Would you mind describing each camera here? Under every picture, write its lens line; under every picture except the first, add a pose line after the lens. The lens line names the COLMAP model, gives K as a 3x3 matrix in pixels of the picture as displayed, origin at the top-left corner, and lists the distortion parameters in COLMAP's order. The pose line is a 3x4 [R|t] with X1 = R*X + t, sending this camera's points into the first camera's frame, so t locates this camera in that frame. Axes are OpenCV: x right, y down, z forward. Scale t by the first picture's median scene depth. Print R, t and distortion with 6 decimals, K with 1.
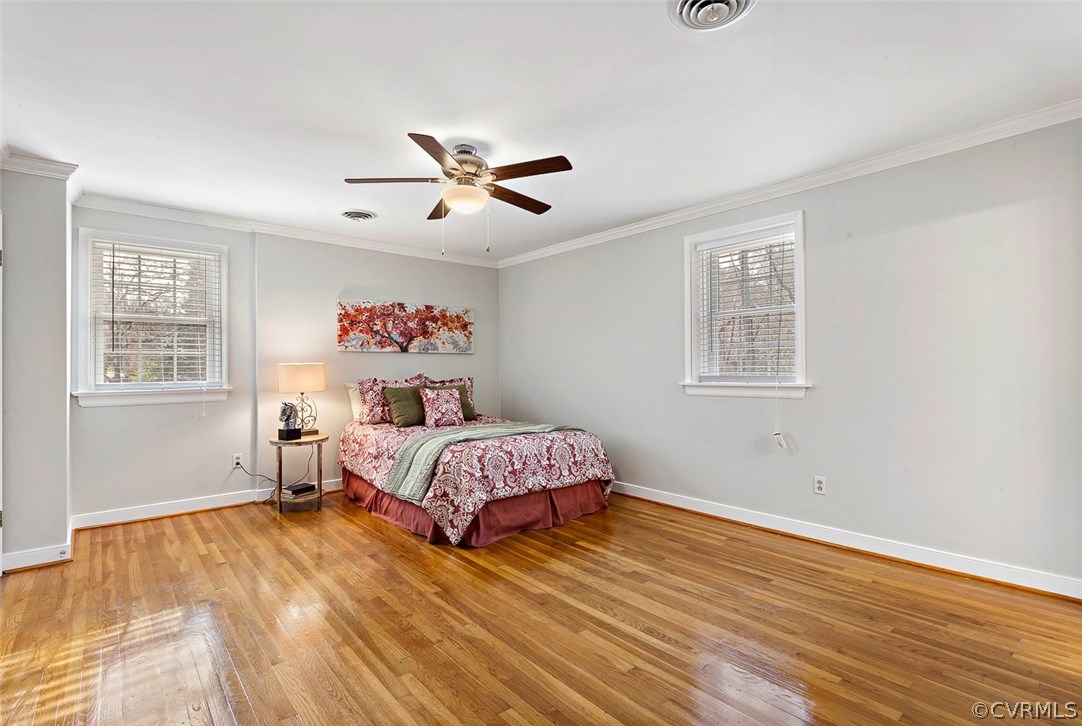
lens RADIAL K [[520.3, 0, 543.9], [0, 520.3, 366.1], [0, 0, 1]] dist [0.011587, 0.000204]
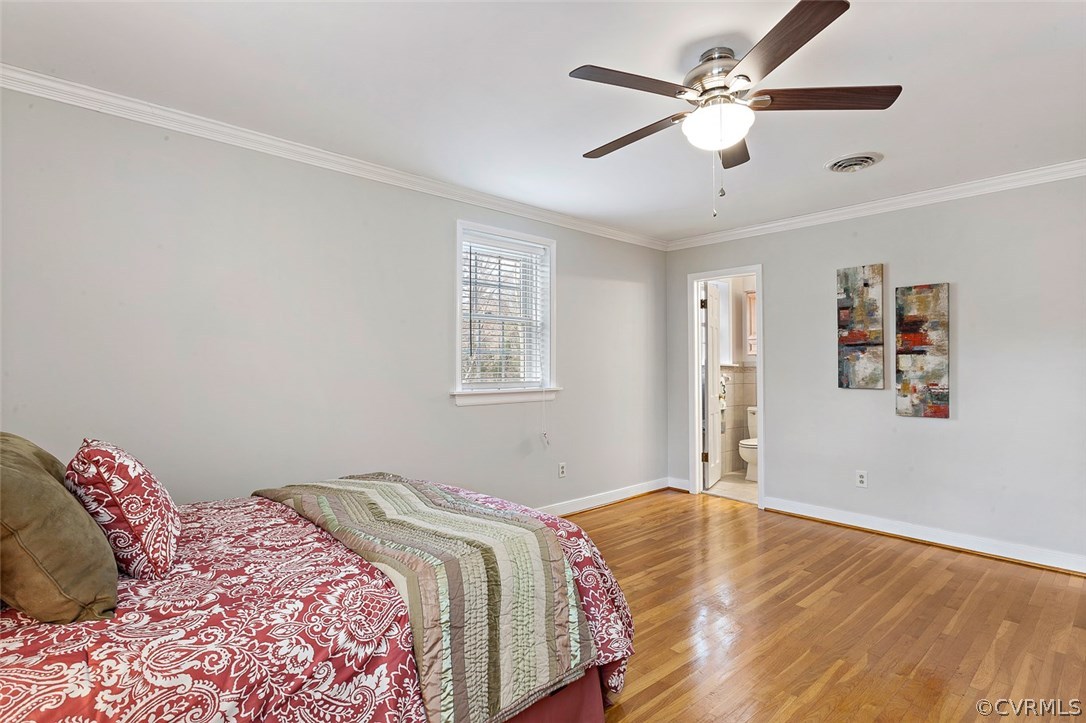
lens RADIAL K [[538.0, 0, 545.8], [0, 538.0, 366.7], [0, 0, 1]] dist [-0.001946, 0.000422]
pose [[-0.021759, 0.017595, 0.999608, -0.859281], [-0.001055, 0.999844, -0.017622, 0.009970], [-0.999763, -0.001438, -0.021737, 1.248449]]
